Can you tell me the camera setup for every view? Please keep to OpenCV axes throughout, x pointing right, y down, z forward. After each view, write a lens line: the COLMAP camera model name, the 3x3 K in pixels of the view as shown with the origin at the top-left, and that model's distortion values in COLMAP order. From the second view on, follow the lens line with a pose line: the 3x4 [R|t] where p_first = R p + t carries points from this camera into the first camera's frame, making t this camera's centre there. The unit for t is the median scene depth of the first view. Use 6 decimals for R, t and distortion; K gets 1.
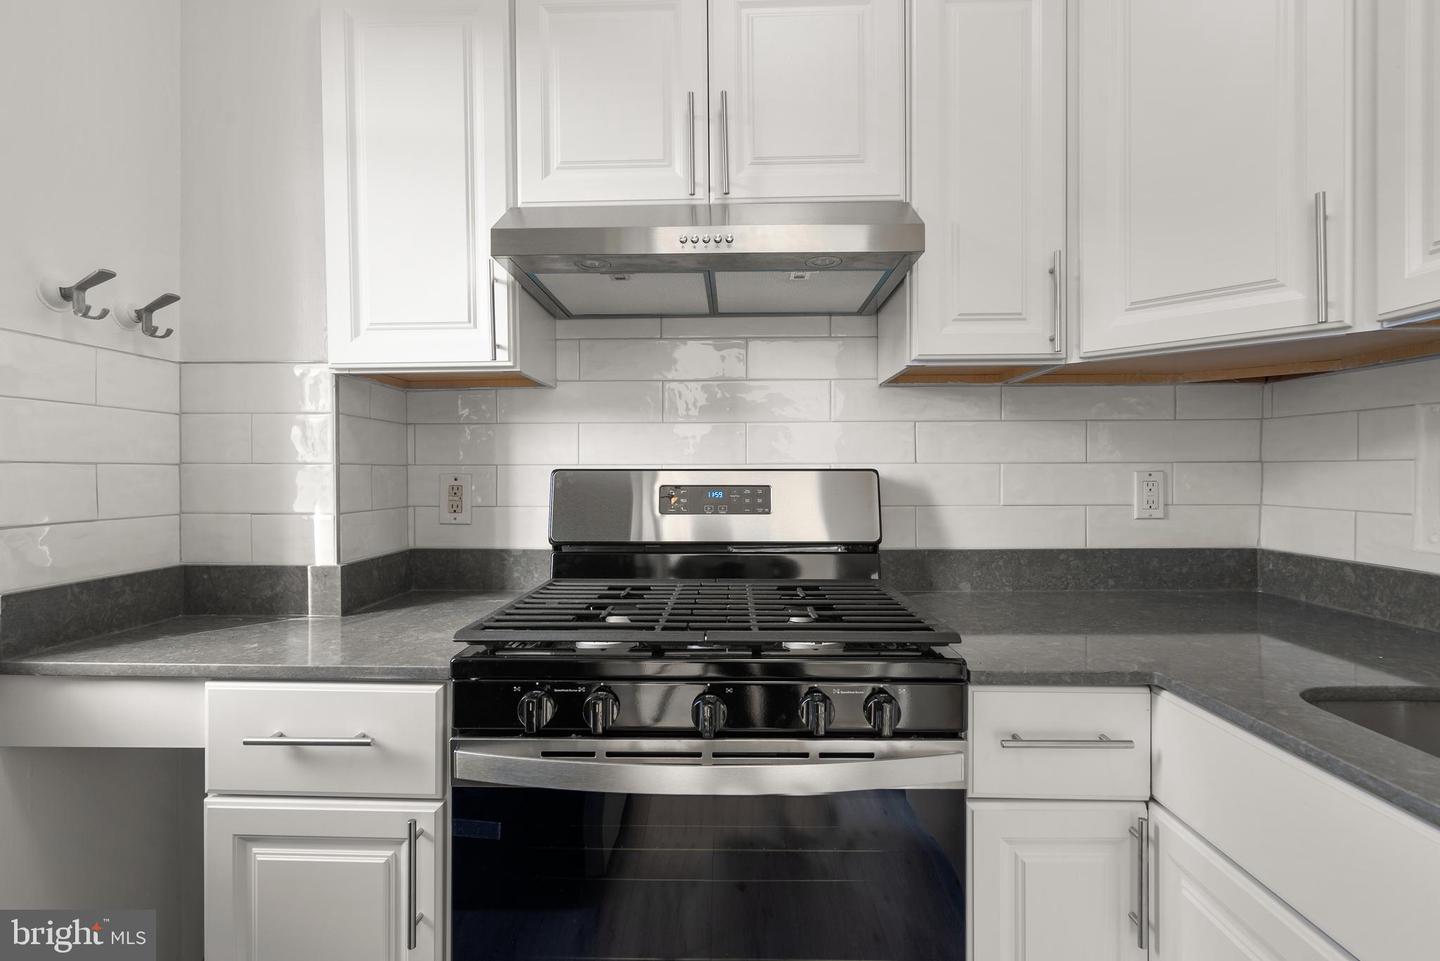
lens RADIAL K [[671.0, 0, 714.6], [0, 671.0, 478.8], [0, 0, 1]] dist [-0.005737, 0.004192]
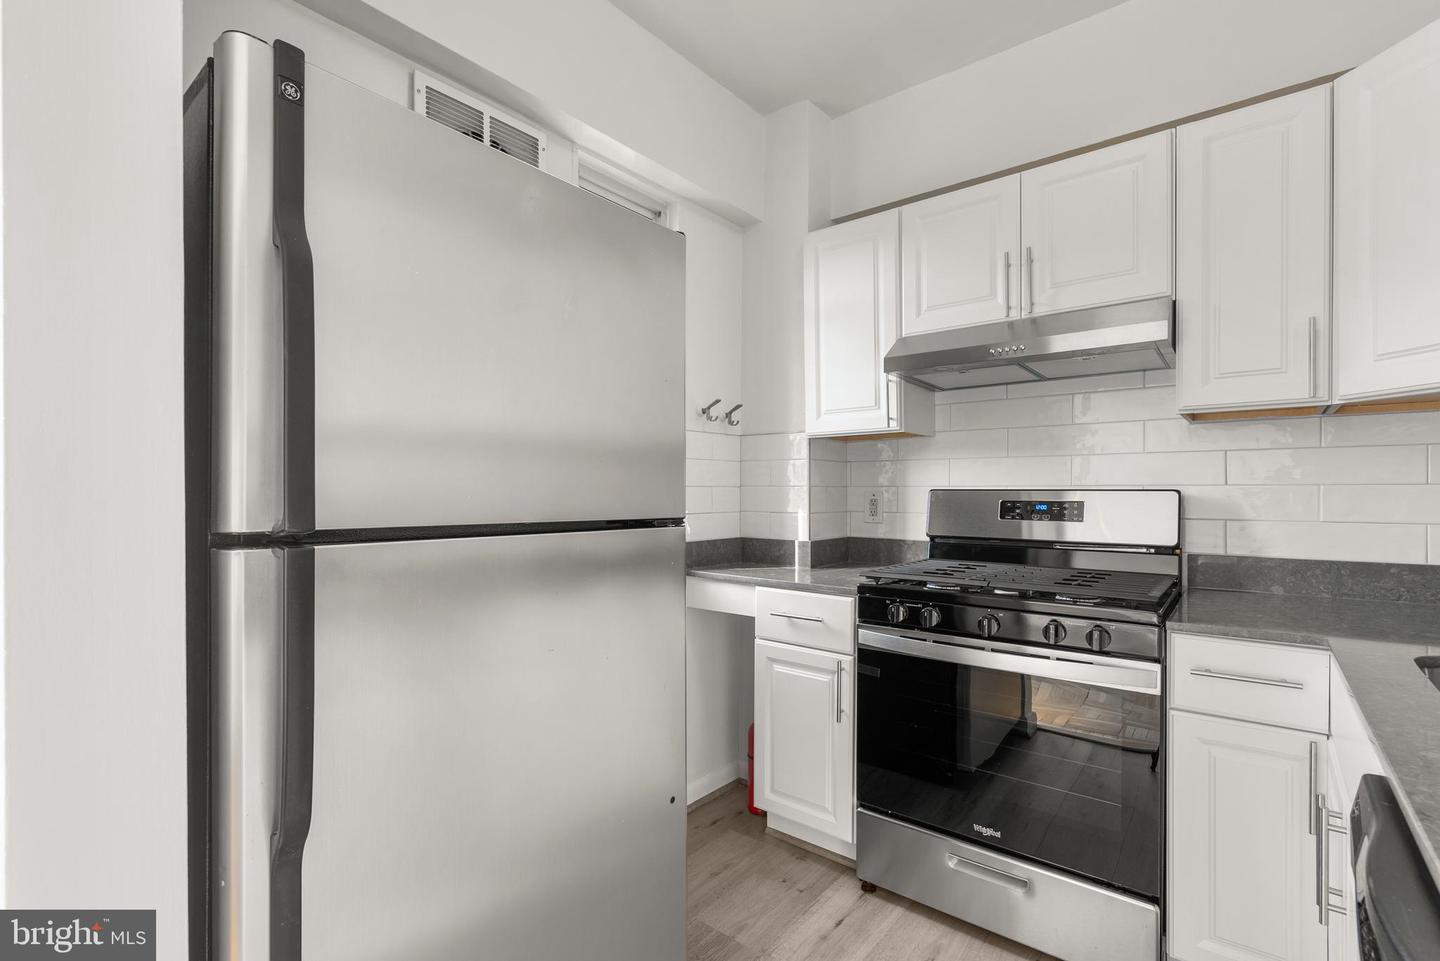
lens RADIAL K [[671.0, 0, 735.7], [0, 671.0, 488.0], [0, 0, 1]] dist [-0.005737, 0.004192]
pose [[0.811126, 0.000993, -0.584871, 0.364274], [-0.008236, 0.999919, -0.009724, 0.002308], [0.584814, 0.012704, 0.811068, -0.637361]]
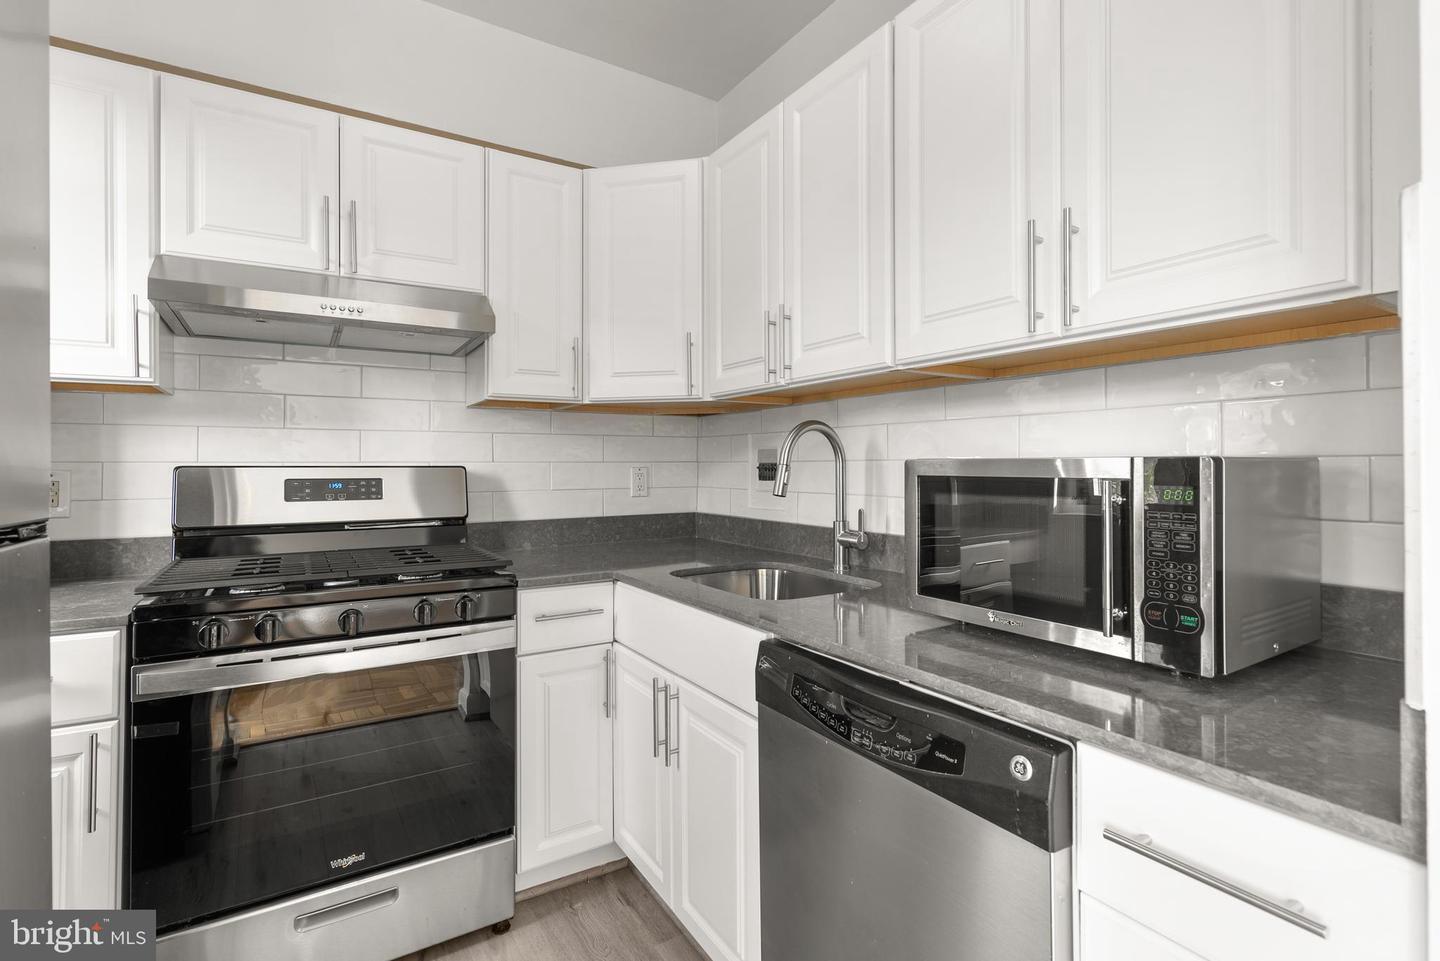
lens RADIAL K [[671.0, 0, 724.1], [0, 671.0, 455.9], [0, 0, 1]] dist [-0.005737, 0.004192]
pose [[0.825513, 0.009083, 0.564310, -0.130687], [0.006963, 0.999631, -0.026275, 0.006090], [-0.564341, 0.025619, 0.825144, -0.589349]]
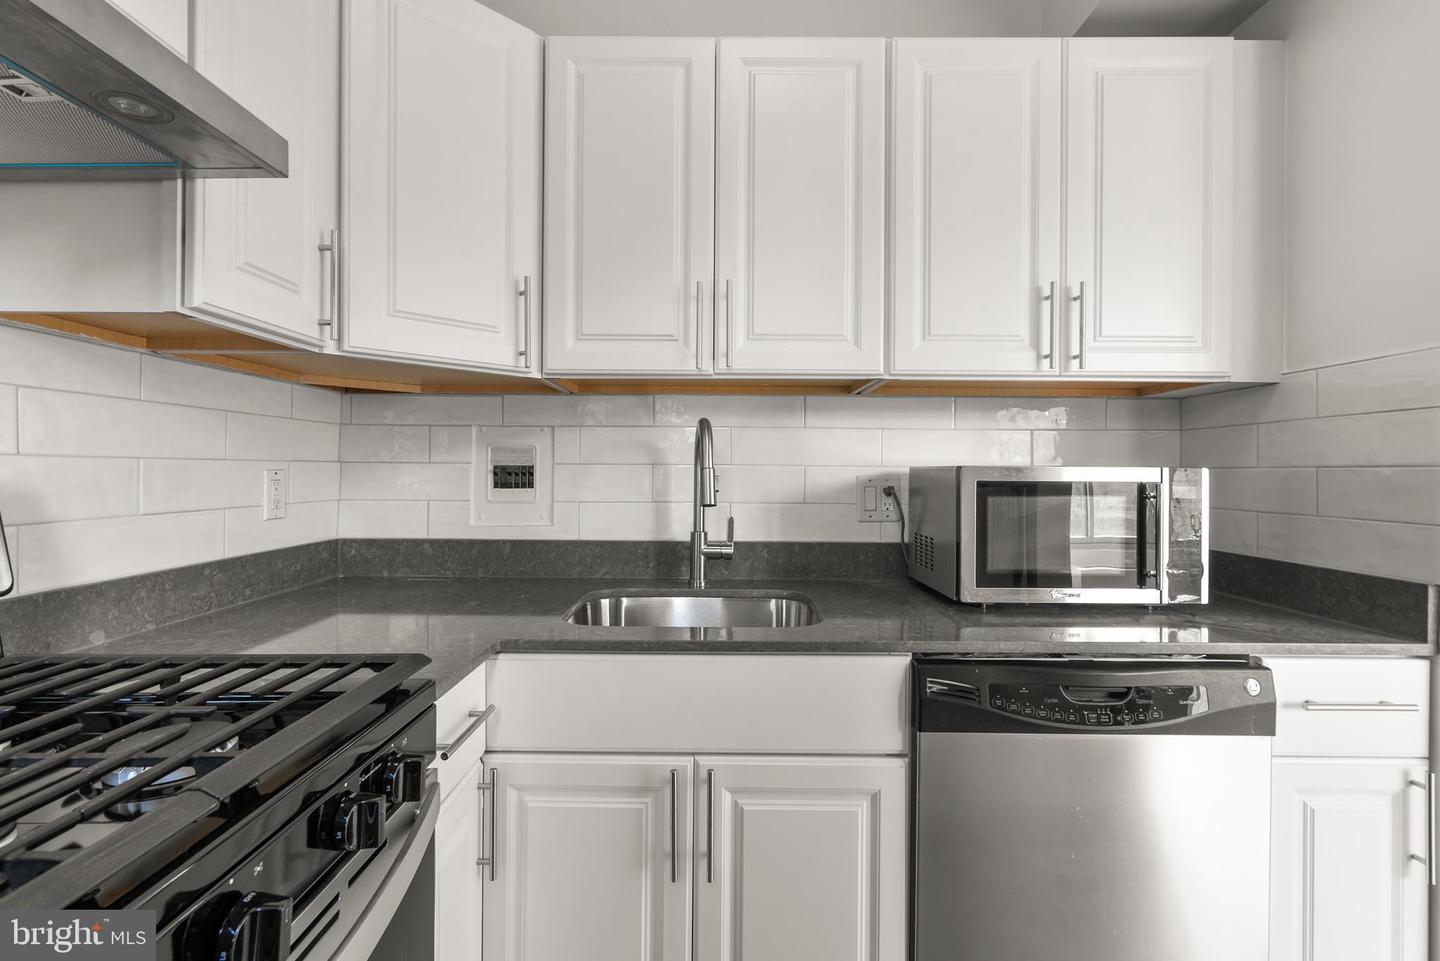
lens RADIAL K [[671.0, 0, 720.7], [0, 671.0, 460.8], [0, 0, 1]] dist [-0.005737, 0.004192]
pose [[-0.026649, 0.019126, 0.999462, -0.412495], [0.005700, 0.999804, -0.018980, -0.002253], [-0.999629, 0.005191, -0.026753, 0.486309]]
